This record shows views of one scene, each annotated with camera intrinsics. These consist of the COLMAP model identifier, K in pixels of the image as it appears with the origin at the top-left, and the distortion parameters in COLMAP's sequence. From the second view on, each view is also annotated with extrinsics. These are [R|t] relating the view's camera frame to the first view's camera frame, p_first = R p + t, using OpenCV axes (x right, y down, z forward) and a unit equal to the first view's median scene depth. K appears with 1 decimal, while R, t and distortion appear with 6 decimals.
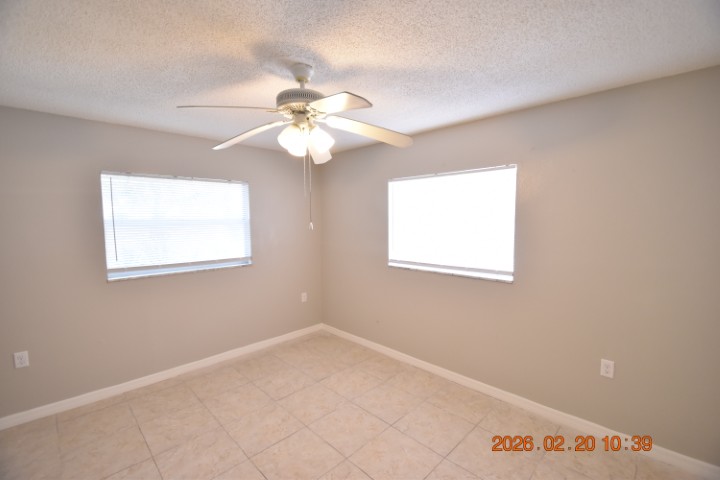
lens RADIAL K [[310.7, 0, 357.3], [0, 310.7, 238.5], [0, 0, 1]] dist [-0.011586, -0.004148]
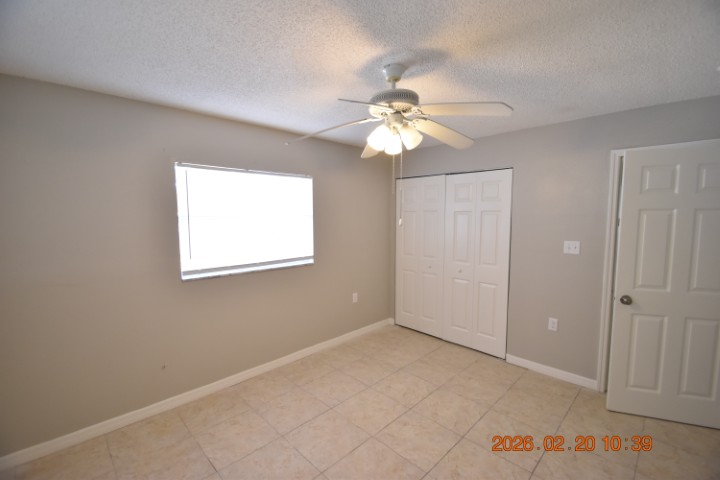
lens RADIAL K [[310.7, 0, 359.1], [0, 310.7, 236.8], [0, 0, 1]] dist [-0.011586, -0.004148]
pose [[-0.000652, -0.058707, 0.998275, -0.841726], [0.067117, 0.996022, 0.058618, -0.041501], [-0.997745, 0.067040, 0.003291, 0.777711]]
